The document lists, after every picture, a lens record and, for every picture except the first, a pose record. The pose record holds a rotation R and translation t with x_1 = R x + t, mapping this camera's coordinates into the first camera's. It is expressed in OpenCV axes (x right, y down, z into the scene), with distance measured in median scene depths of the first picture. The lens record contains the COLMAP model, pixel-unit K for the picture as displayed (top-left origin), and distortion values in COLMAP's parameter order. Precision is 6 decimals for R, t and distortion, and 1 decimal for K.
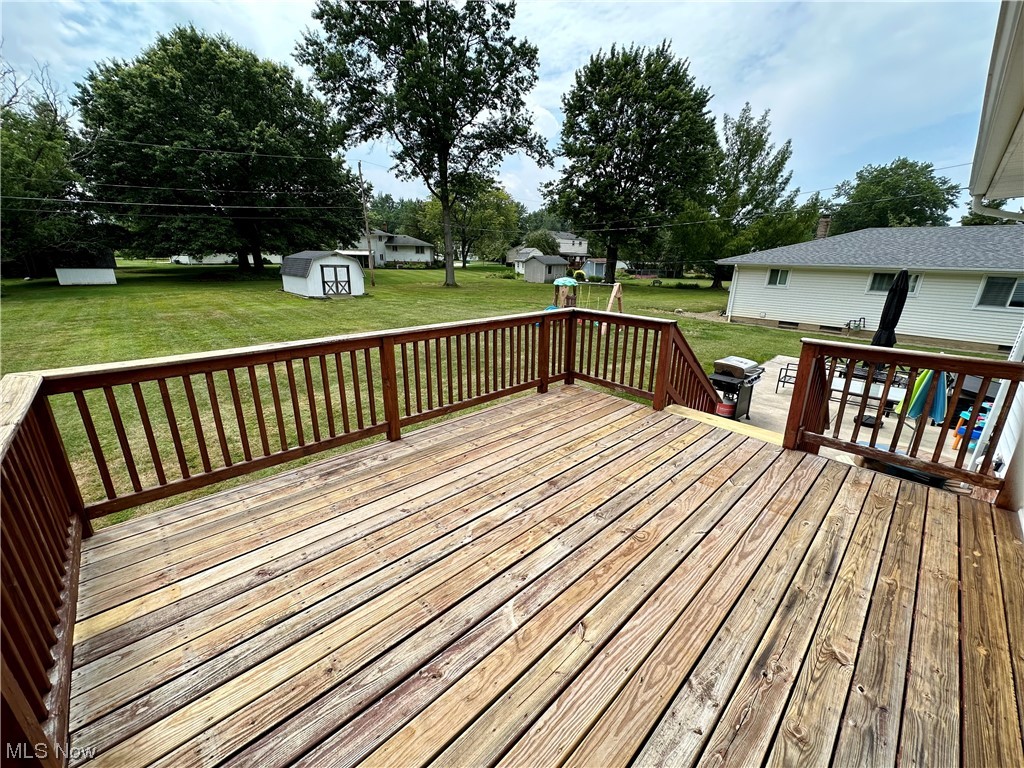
lens RADIAL K [[408.2, 0, 514.7], [0, 408.2, 384.2], [0, 0, 1]] dist [0.000814, -0.000929]
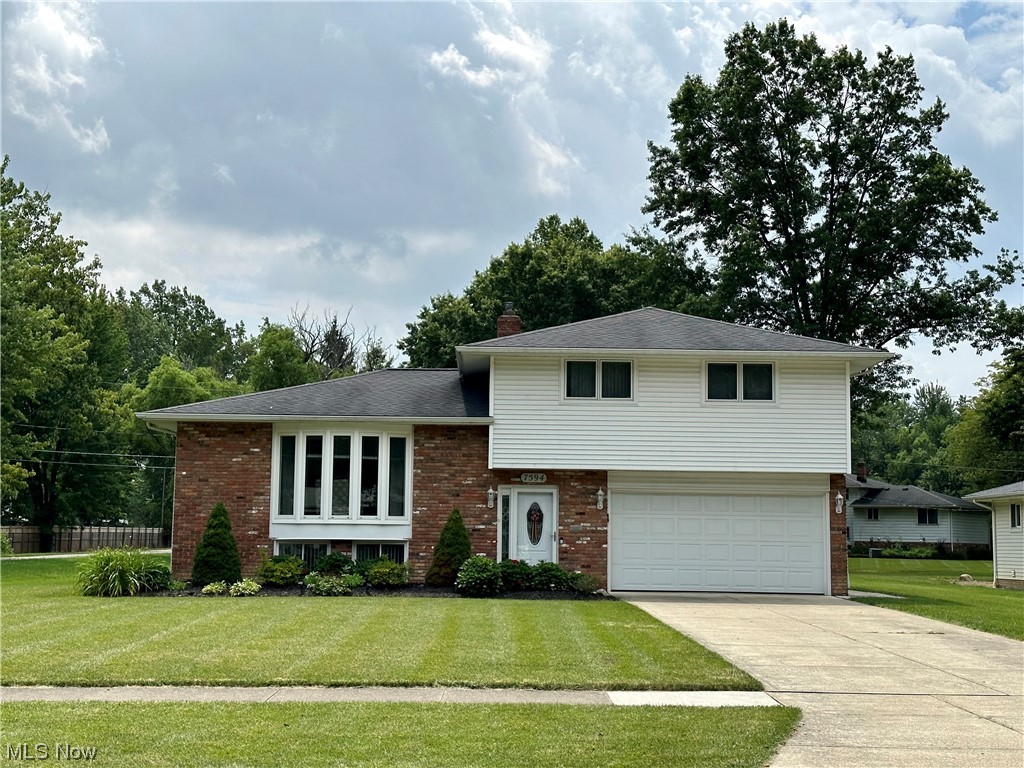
lens RADIAL K [[1427.1, 0, 515.5], [0, 1427.1, 390.3], [0, 0, 1]] dist [0.114892, 0.000000]
pose [[0.734946, -0.082379, -0.673104, 0.908034], [-0.203600, 0.919994, -0.334900, 0.278465], [0.646840, 0.383177, 0.659373, -0.638729]]
